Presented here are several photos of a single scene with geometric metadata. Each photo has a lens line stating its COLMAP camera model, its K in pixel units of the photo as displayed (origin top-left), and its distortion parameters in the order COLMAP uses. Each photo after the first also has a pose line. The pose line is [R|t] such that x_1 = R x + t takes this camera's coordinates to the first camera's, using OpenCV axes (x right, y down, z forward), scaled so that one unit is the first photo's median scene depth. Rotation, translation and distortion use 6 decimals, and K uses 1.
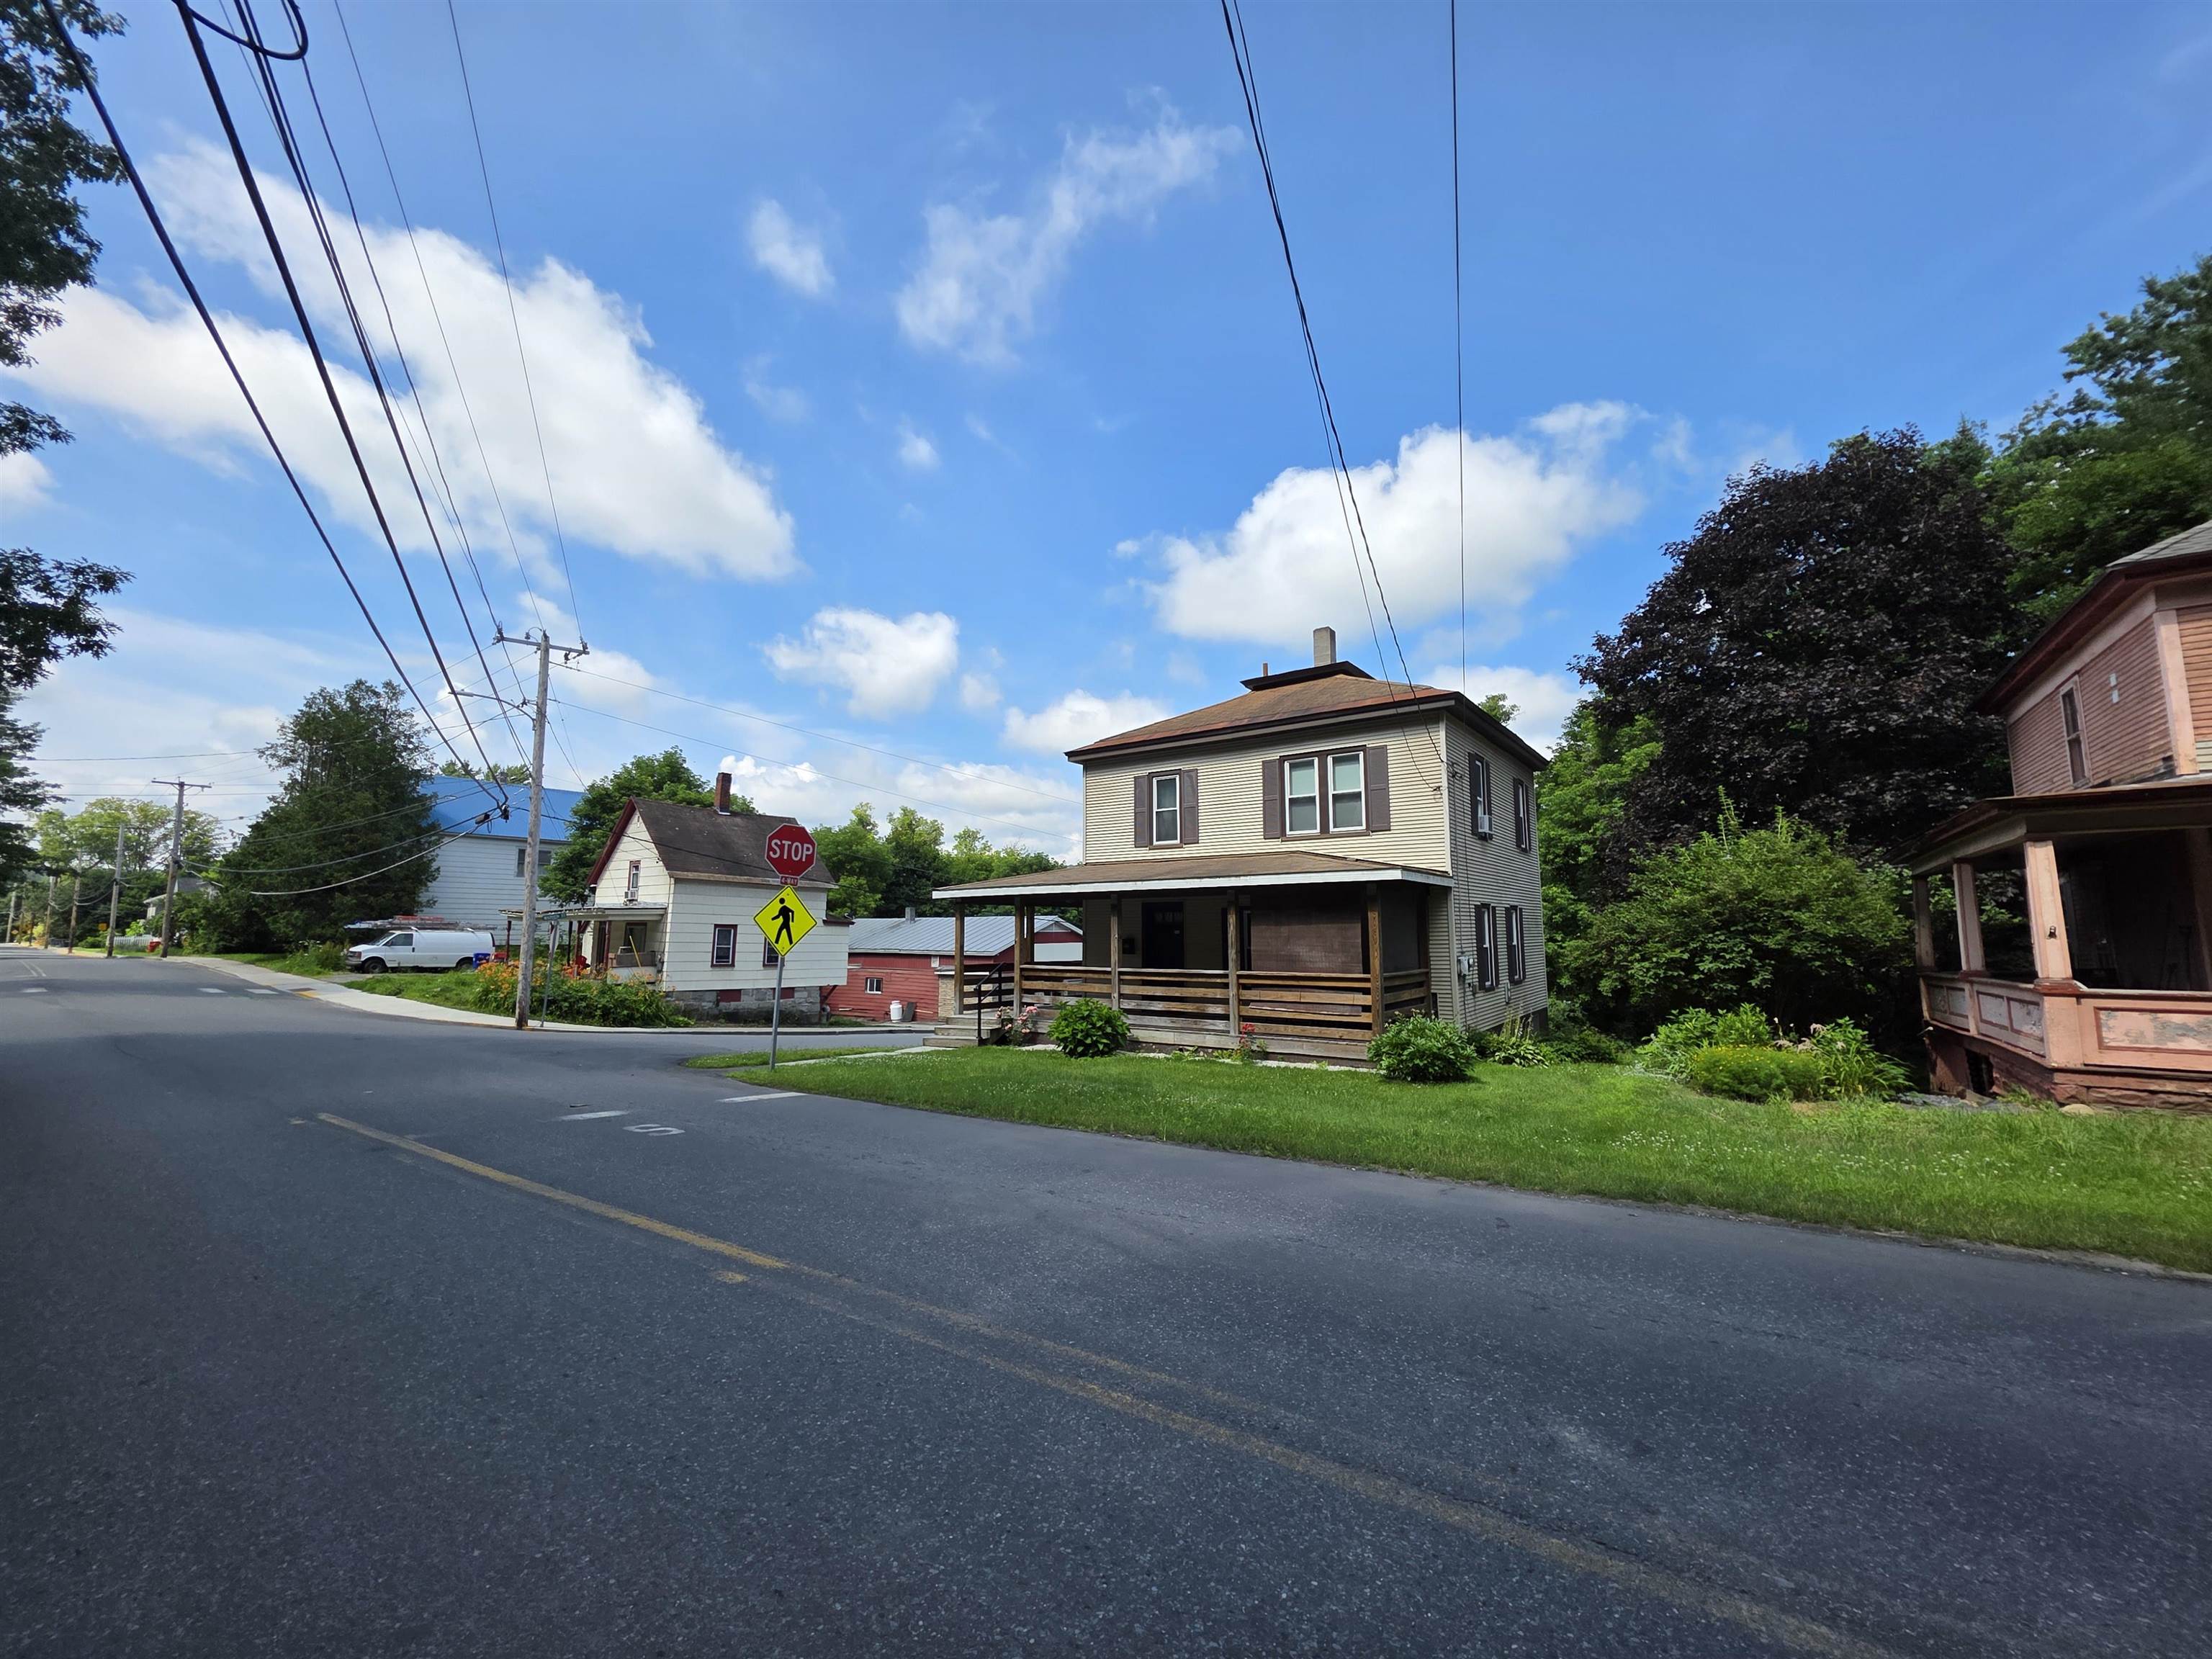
lens RADIAL K [[876.1, 0, 1106.0], [0, 876.1, 829.5], [0, 0, 1]] dist [0.002480, 0.000060]
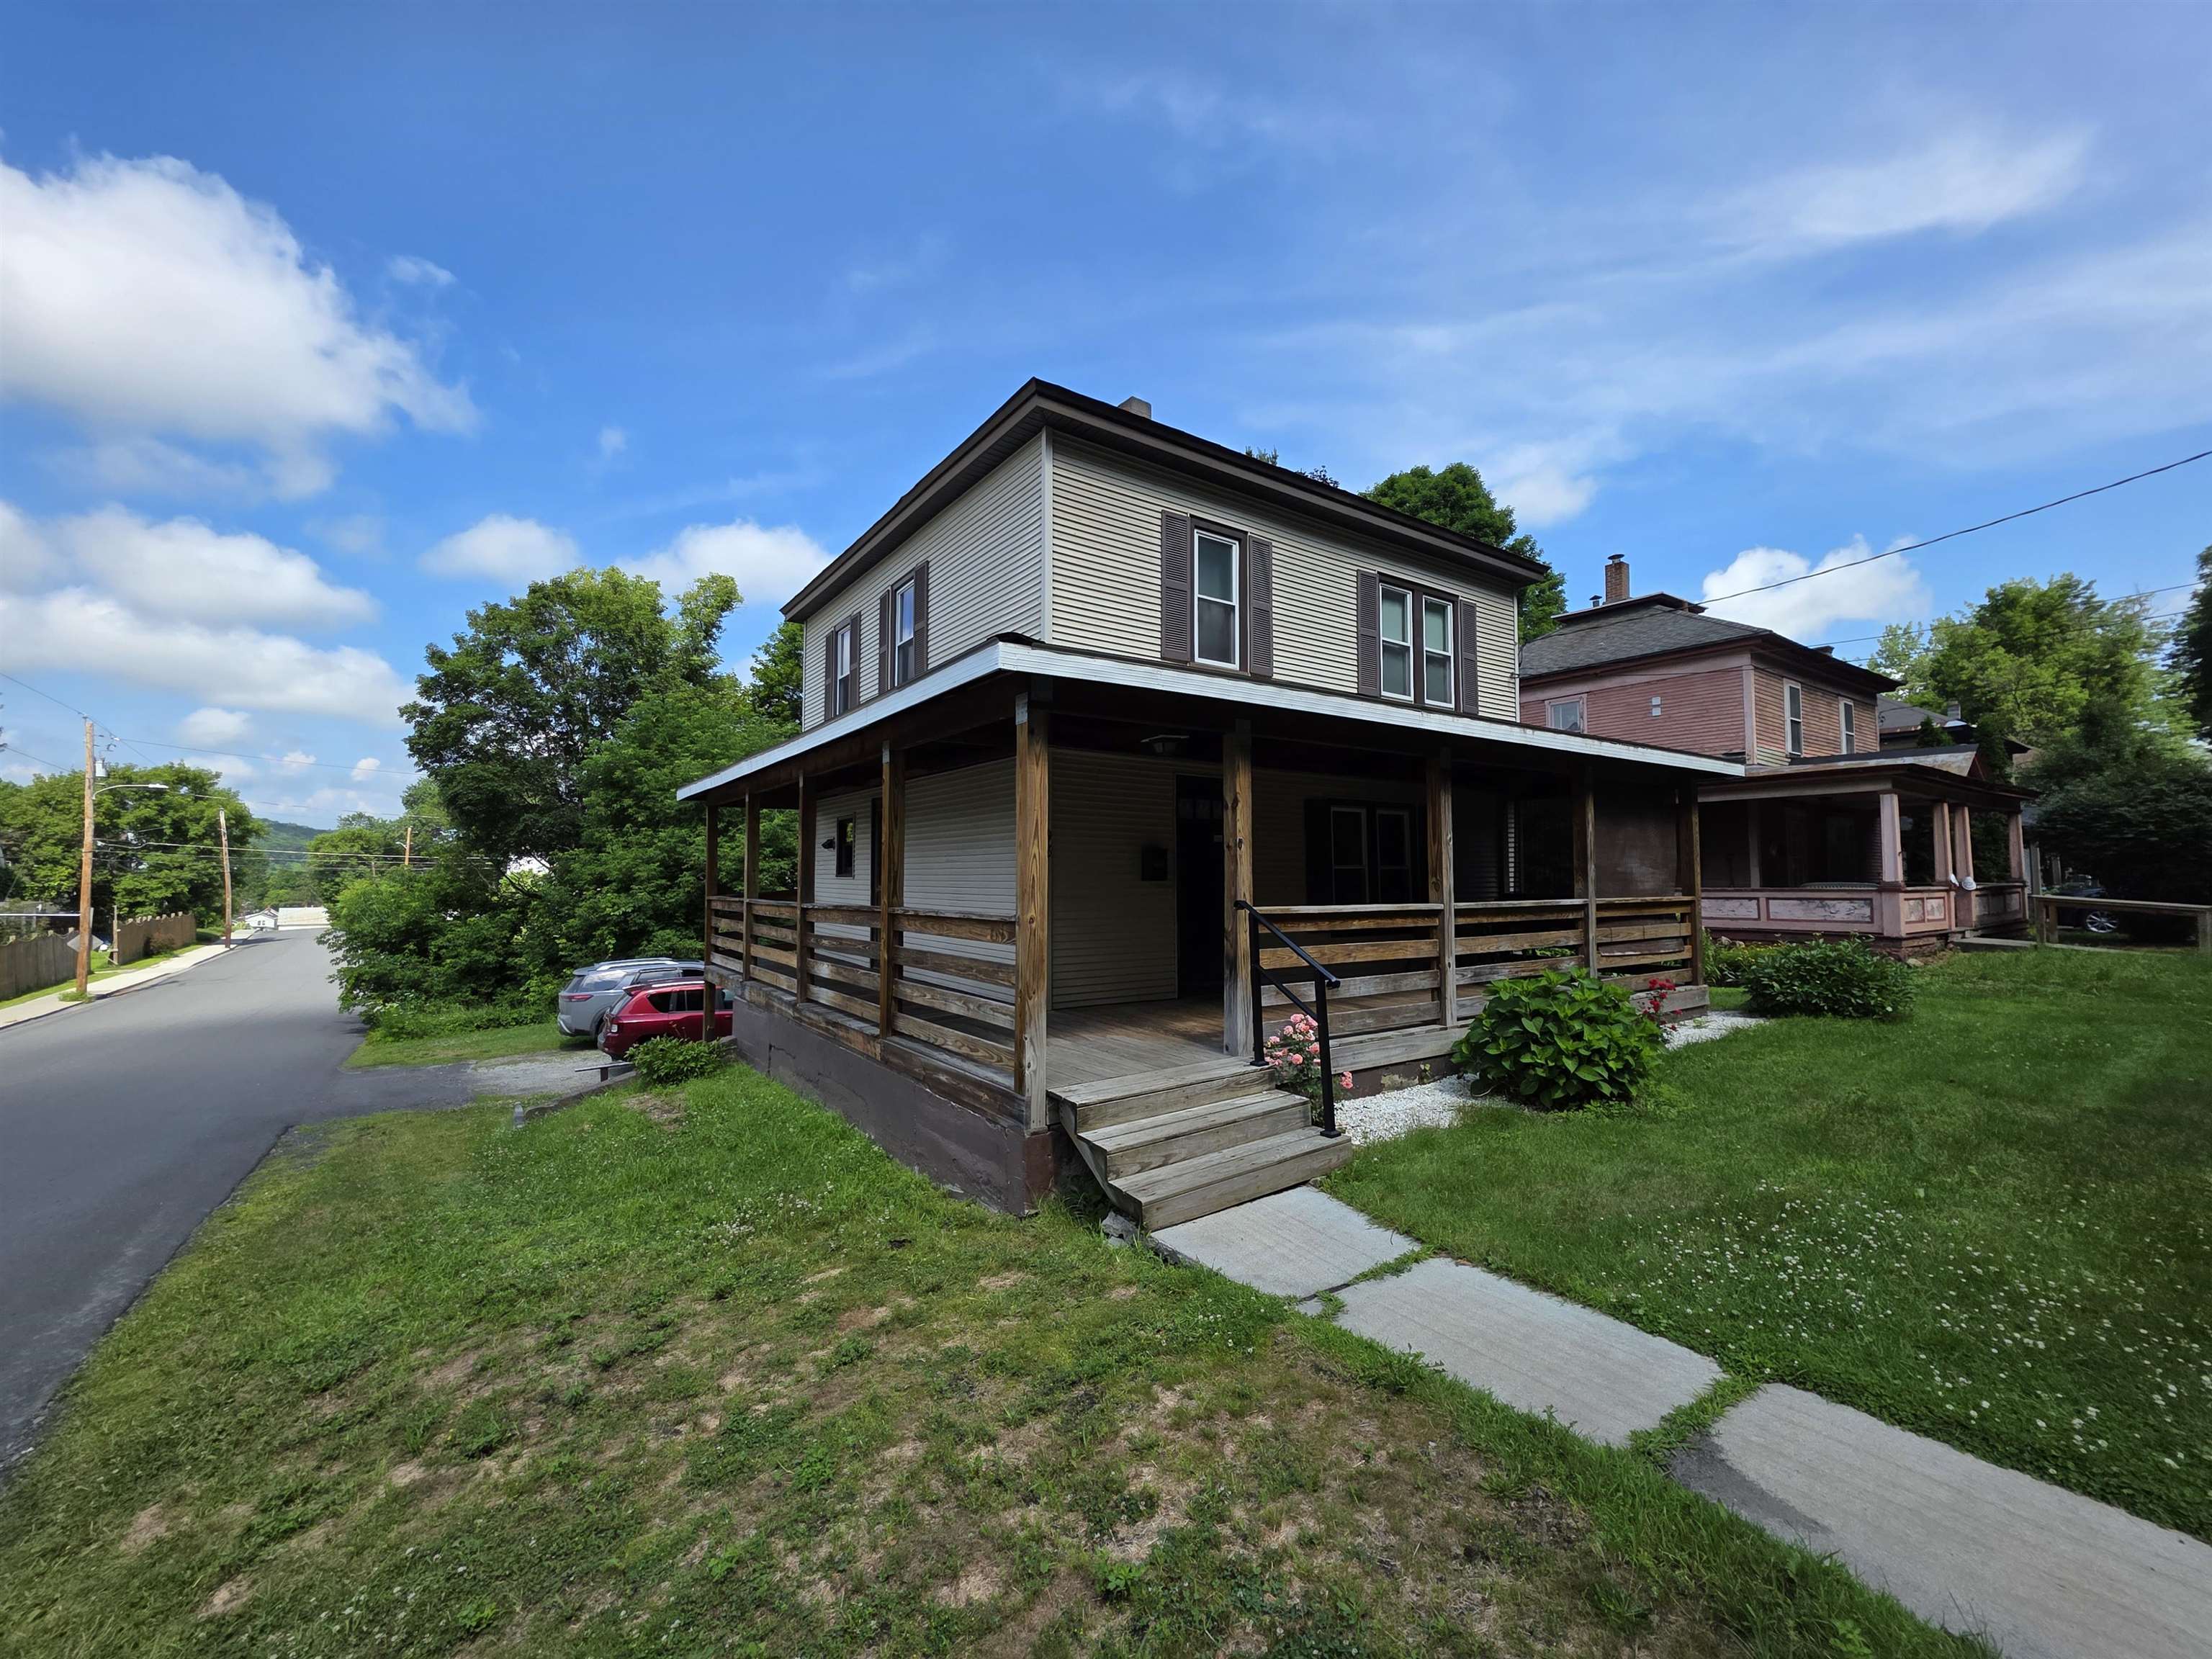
lens RADIAL K [[876.1, 0, 1106.0], [0, 876.1, 829.5], [0, 0, 1]] dist [0.002480, 0.000060]
pose [[0.341470, 0.053234, 0.938384, -0.464906], [-0.110786, 0.993715, -0.016058, 0.137048], [-0.933340, -0.098476, 0.345222, 0.945474]]
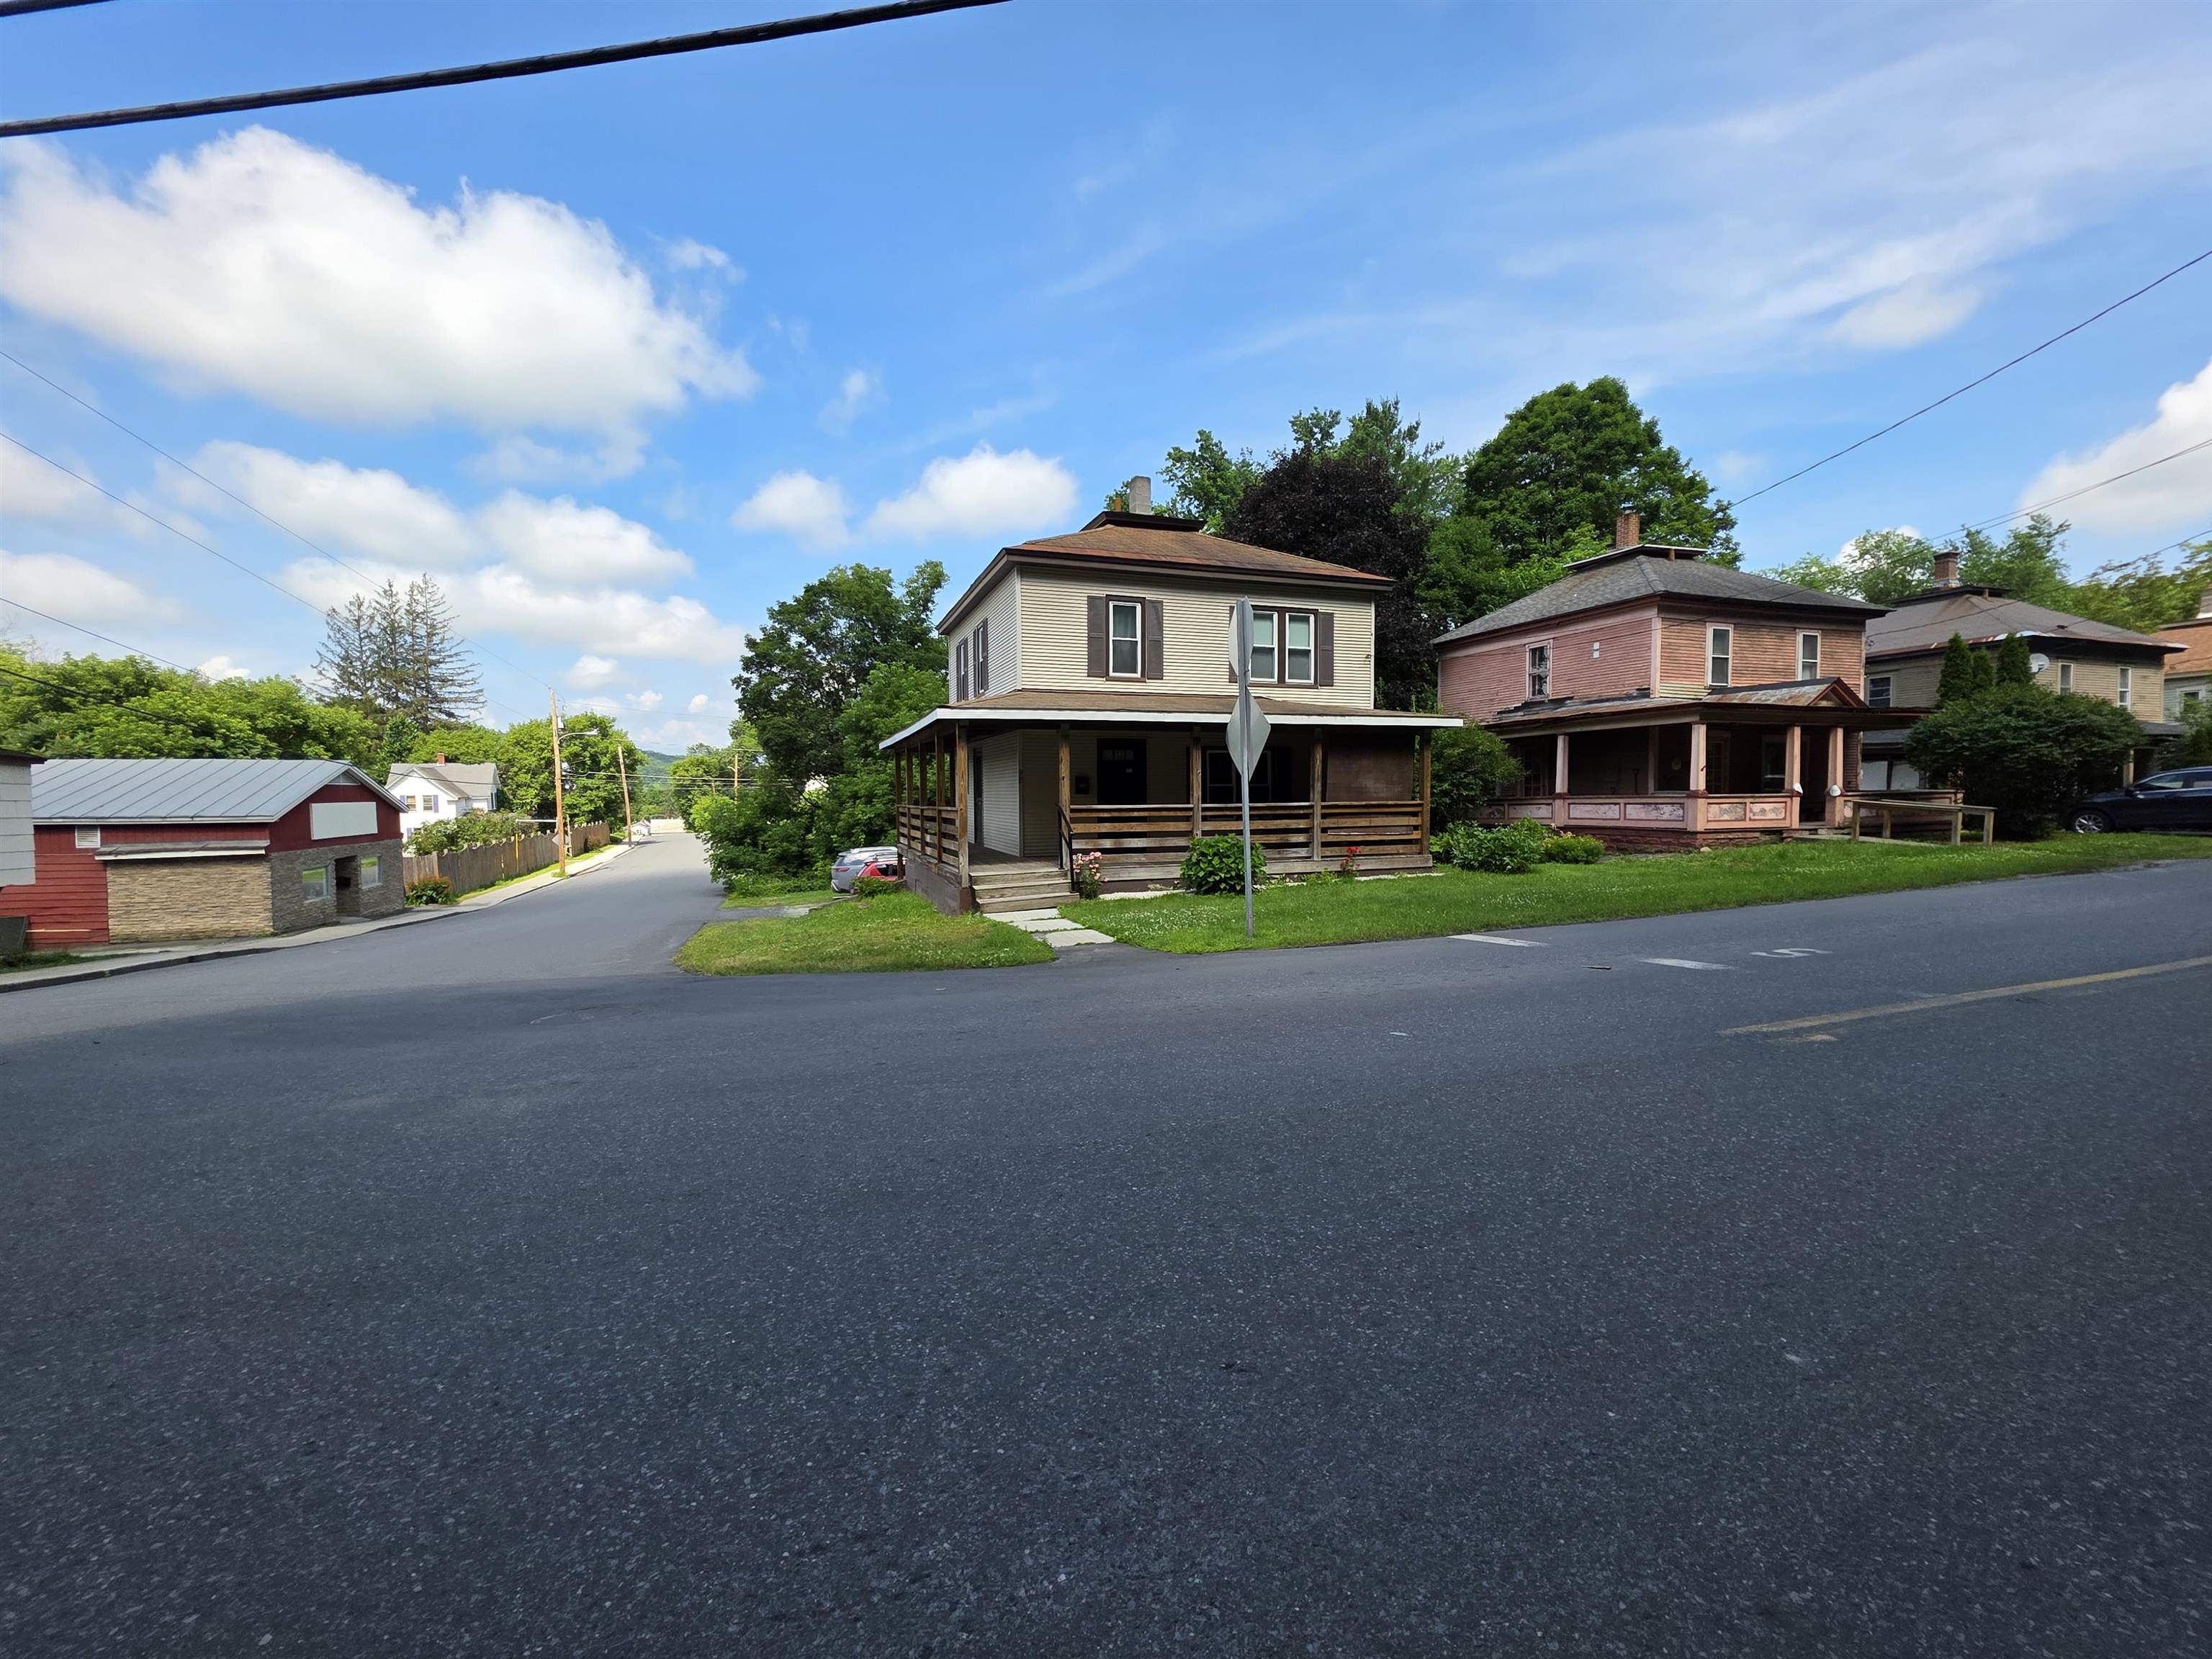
lens RADIAL K [[879.8, 0, 1109.5], [0, 879.8, 828.6], [0, 0, 1]] dist [0.001119, 0.000258]
pose [[0.578656, -0.037099, 0.814728, -0.770453], [-0.088652, 0.990184, 0.108053, 0.083494], [-0.810739, -0.134753, 0.569687, 0.493603]]
